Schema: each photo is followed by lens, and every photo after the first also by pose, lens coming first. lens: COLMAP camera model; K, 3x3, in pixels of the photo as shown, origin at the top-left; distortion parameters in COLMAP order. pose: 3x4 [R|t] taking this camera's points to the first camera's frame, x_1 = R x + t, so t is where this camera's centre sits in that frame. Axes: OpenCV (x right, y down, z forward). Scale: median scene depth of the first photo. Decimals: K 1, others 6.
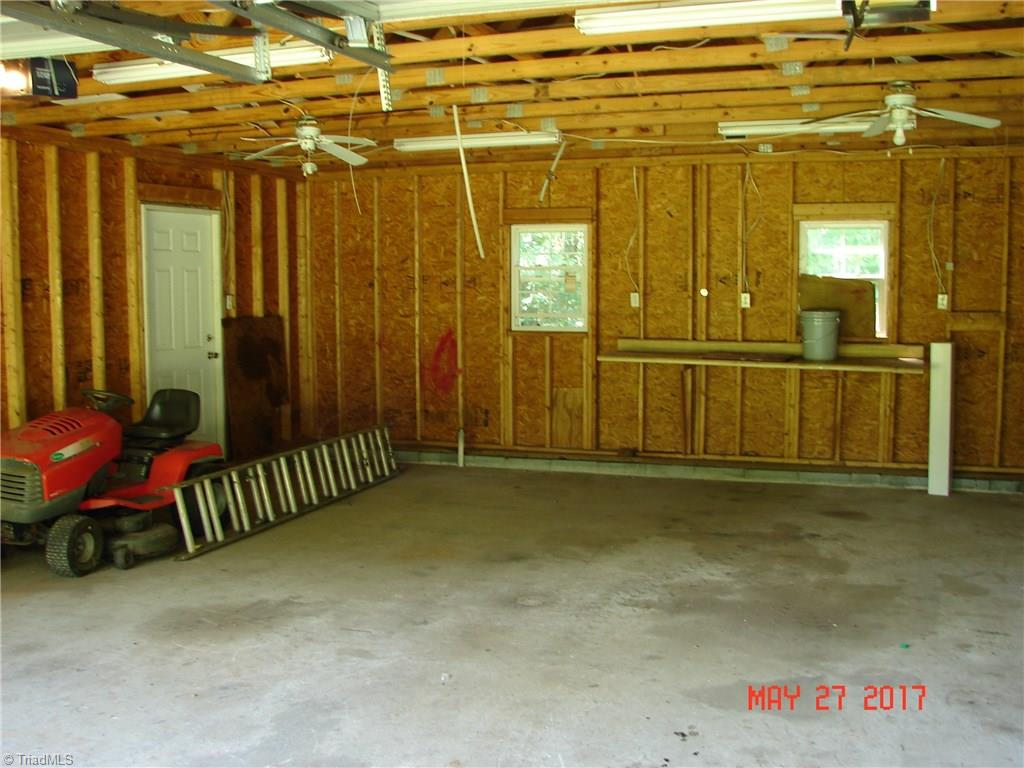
lens RADIAL K [[1090.8, 0, 517.7], [0, 1090.8, 387.8], [0, 0, 1]] dist [-0.191540, 0.223884]
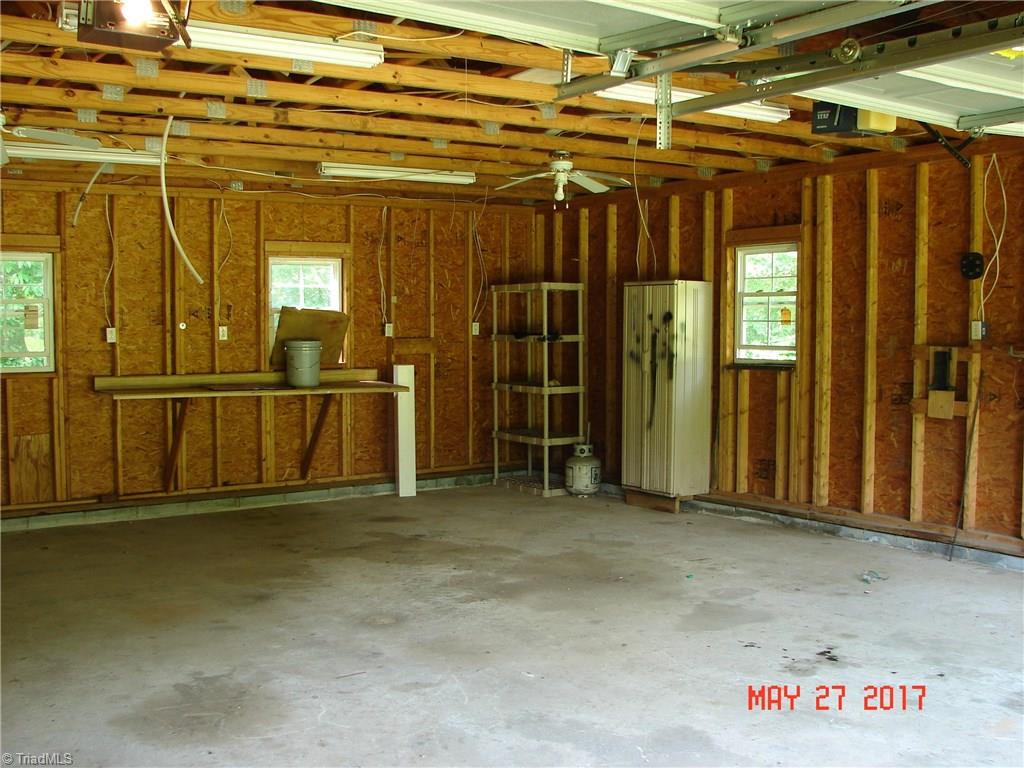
lens RADIAL K [[1090.8, 0, 517.7], [0, 1090.8, 387.8], [0, 0, 1]] dist [-0.191540, 0.223884]
pose [[0.607228, -0.048609, 0.793039, -0.693264], [0.081625, 0.996662, -0.001410, -0.008469], [-0.790324, 0.065588, 0.609169, 0.266469]]
